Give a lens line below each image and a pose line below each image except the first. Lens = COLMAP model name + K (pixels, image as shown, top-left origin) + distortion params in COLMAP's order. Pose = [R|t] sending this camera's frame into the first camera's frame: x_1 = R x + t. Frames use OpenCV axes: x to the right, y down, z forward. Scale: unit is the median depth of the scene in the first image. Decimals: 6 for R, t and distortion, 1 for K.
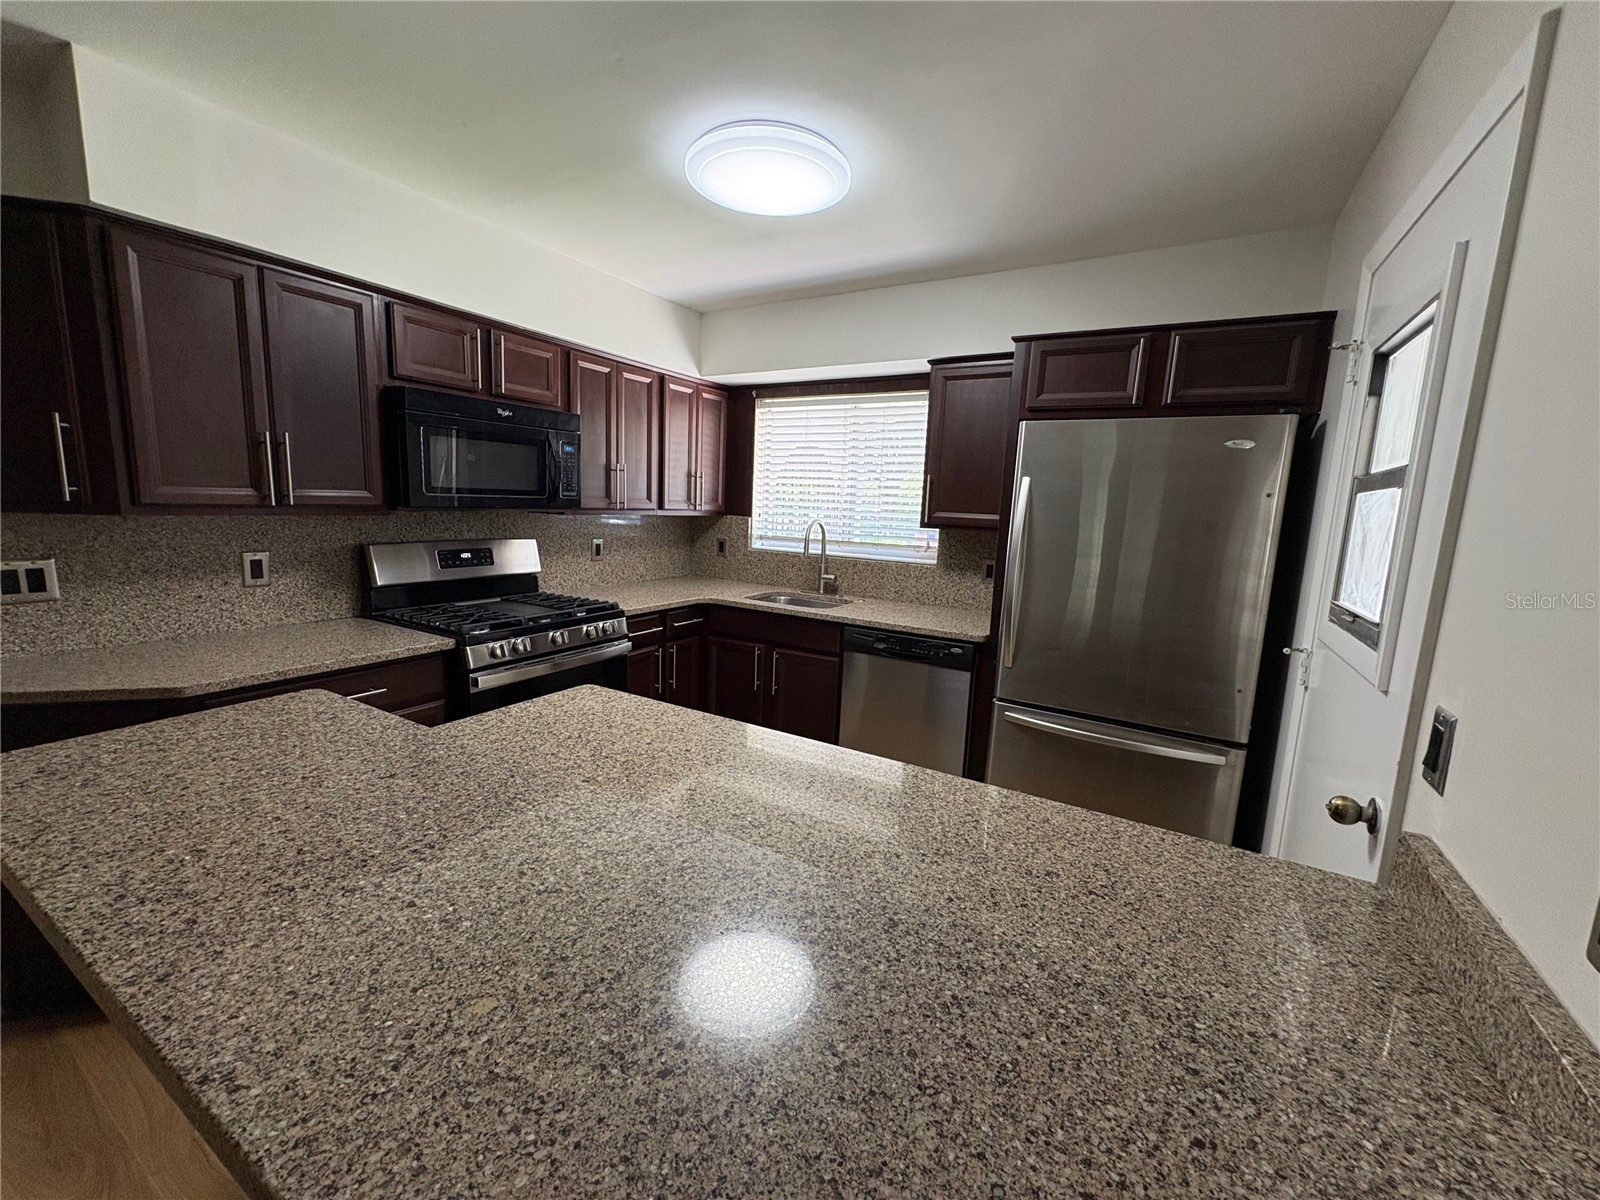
lens RADIAL K [[639.5, 0, 795.3], [0, 639.5, 600.1], [0, 0, 1]] dist [-0.001819, 0.000151]
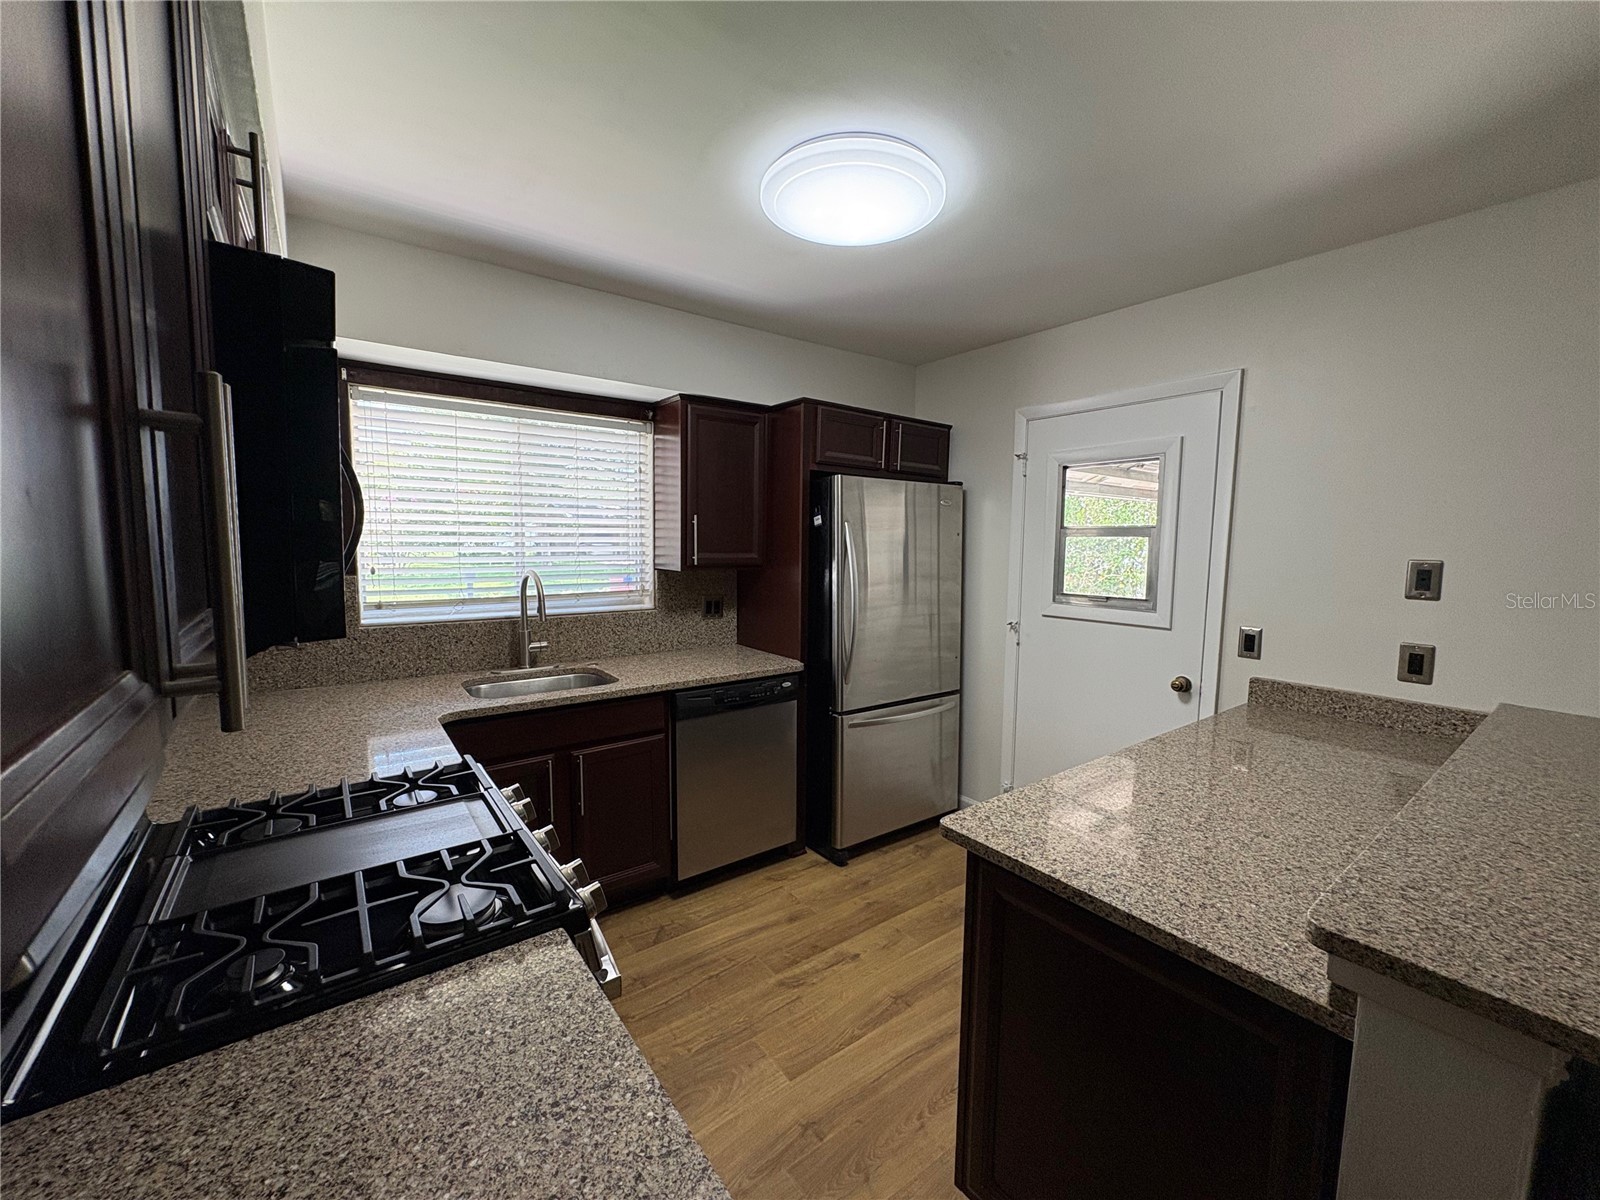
lens RADIAL K [[639.5, 0, 804.2], [0, 639.5, 591.5], [0, 0, 1]] dist [-0.001819, 0.000151]
pose [[0.383679, -0.111211, 0.916746, -1.122158], [0.144738, 0.987695, 0.059242, -0.212542], [-0.912053, 0.109958, 0.395054, 0.895254]]
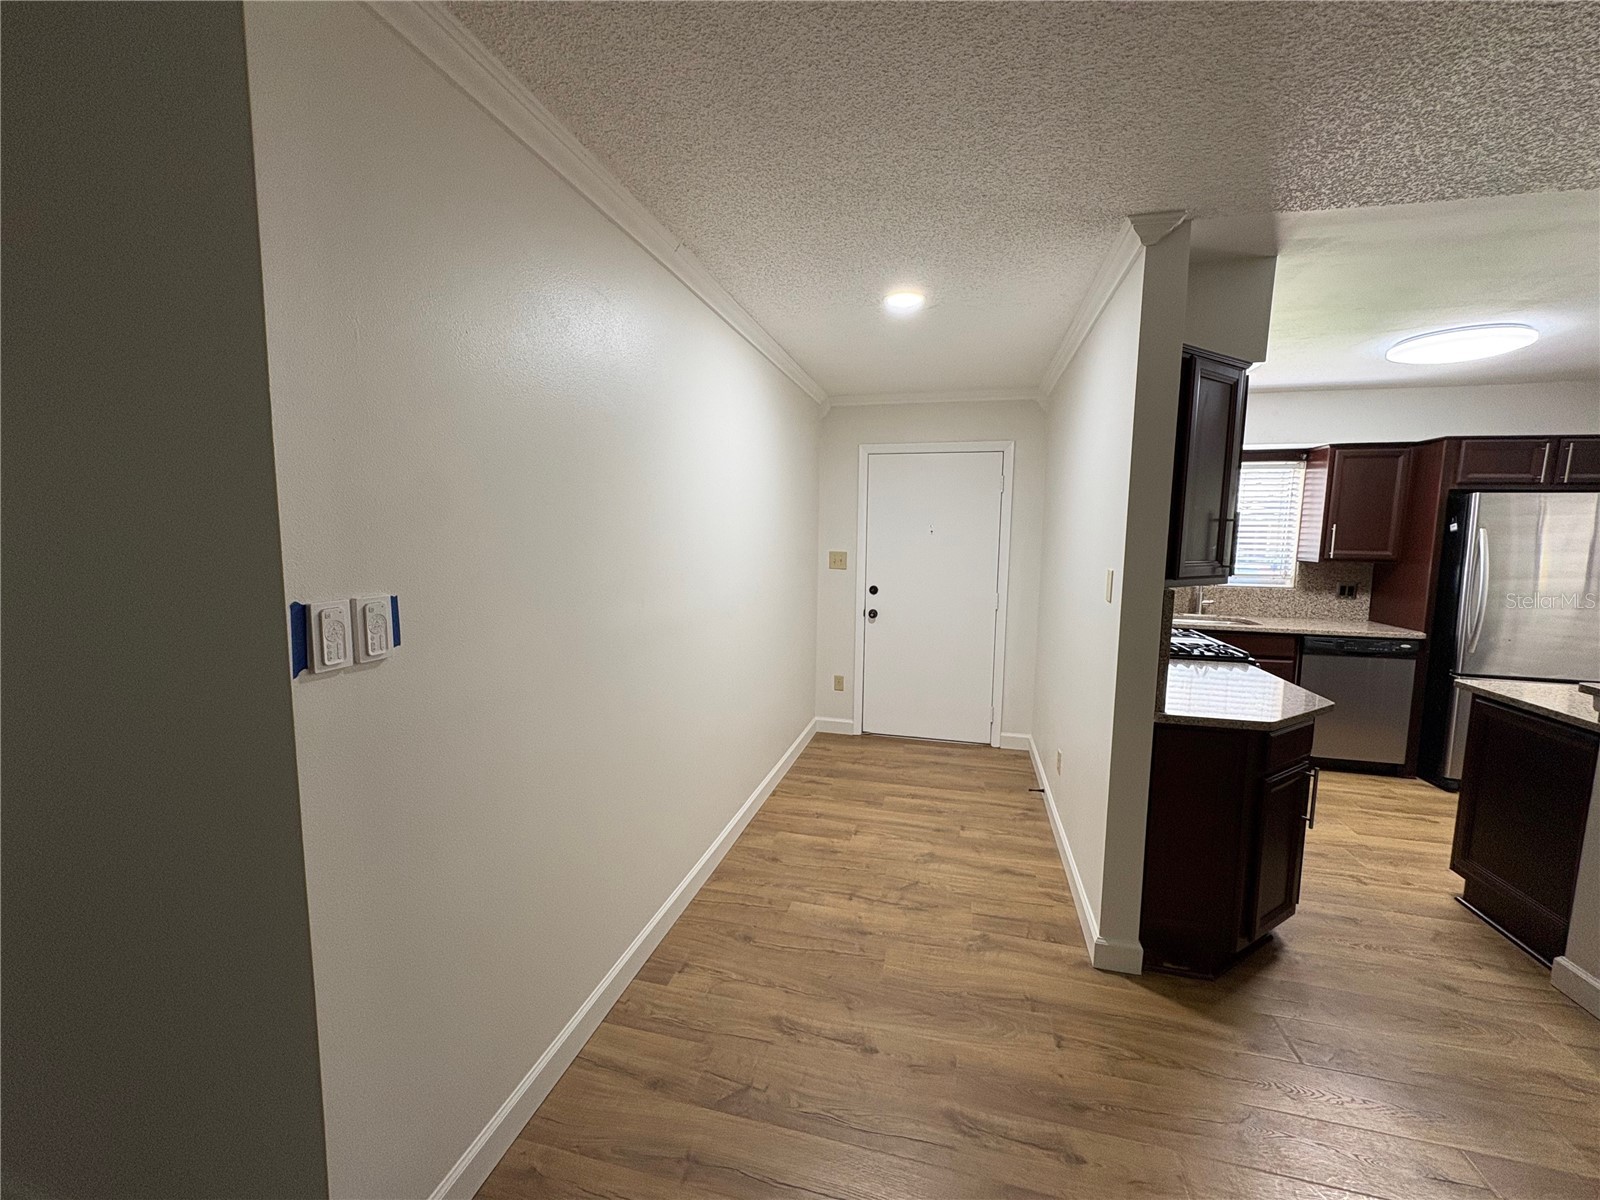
lens RADIAL K [[639.5, 0, 791.2], [0, 639.5, 600.1], [0, 0, 1]] dist [-0.001819, 0.000151]
pose [[0.962597, -0.056534, 0.264975, -2.421611], [0.066809, 0.997317, -0.029917, -0.123297], [-0.262573, 0.046501, 0.963791, -0.058739]]
